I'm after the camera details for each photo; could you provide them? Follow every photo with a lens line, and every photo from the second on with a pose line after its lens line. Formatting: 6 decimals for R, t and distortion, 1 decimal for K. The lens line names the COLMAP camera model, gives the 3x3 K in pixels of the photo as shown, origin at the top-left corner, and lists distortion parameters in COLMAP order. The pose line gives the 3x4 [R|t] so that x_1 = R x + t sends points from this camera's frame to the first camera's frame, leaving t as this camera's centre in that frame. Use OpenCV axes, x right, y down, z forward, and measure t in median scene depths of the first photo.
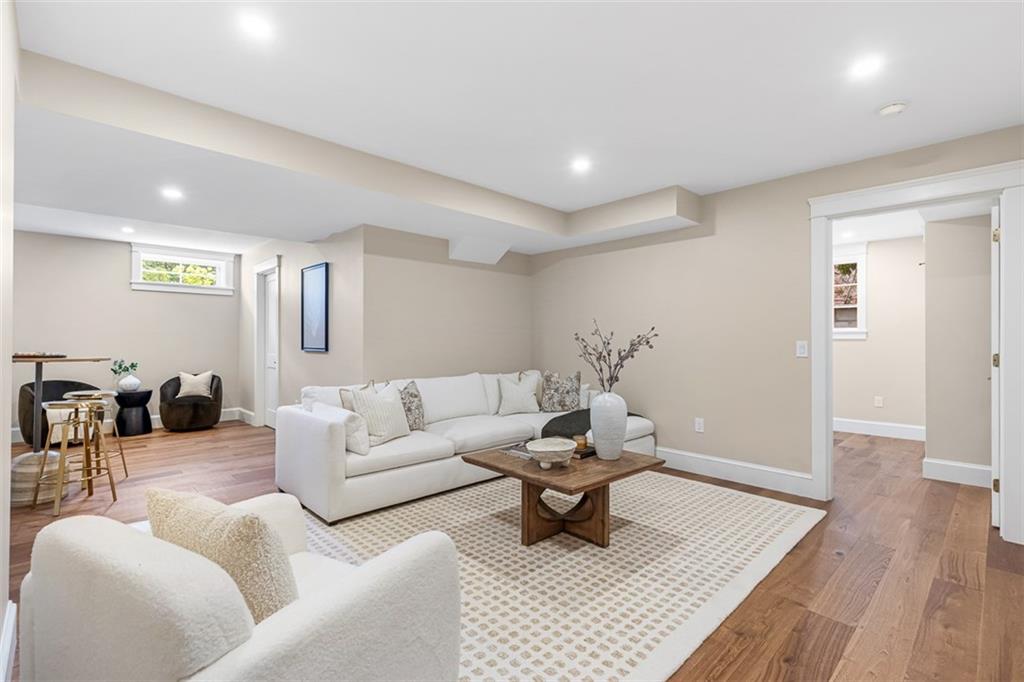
lens RADIAL K [[466.4, 0, 508.1], [0, 466.4, 343.6], [0, 0, 1]] dist [0.005579, 0.000139]
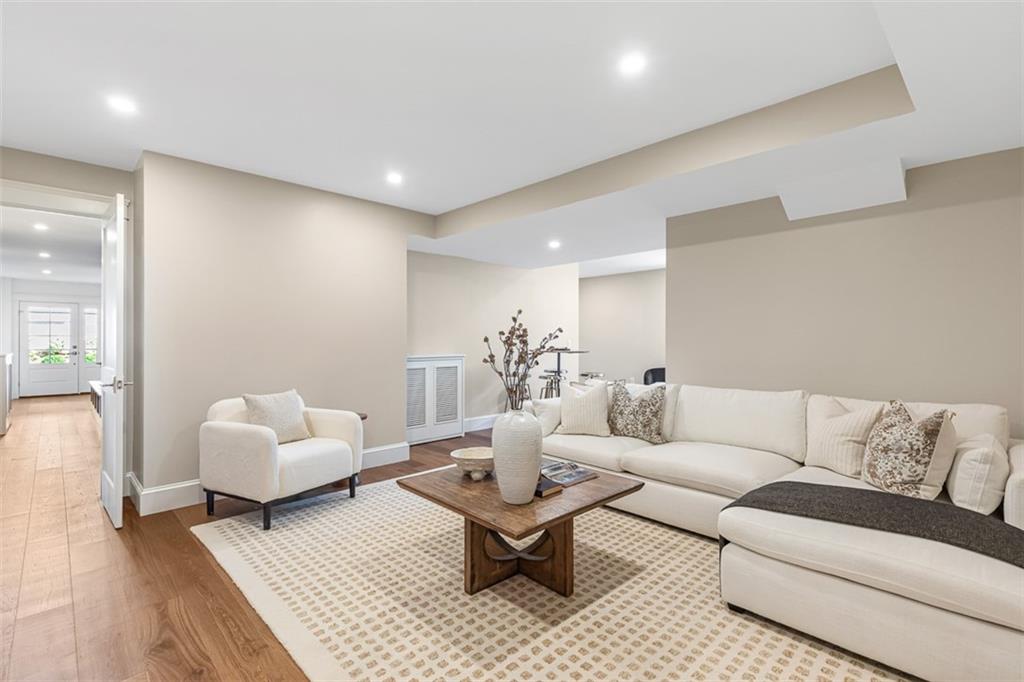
lens RADIAL K [[466.4, 0, 507.9], [0, 466.4, 335.3], [0, 0, 1]] dist [0.005579, 0.000139]
pose [[0.014562, -0.012464, -0.999816, 1.075983], [-0.010486, 0.999865, -0.012617, -0.002282], [0.999839, 0.010668, 0.014429, 1.102901]]
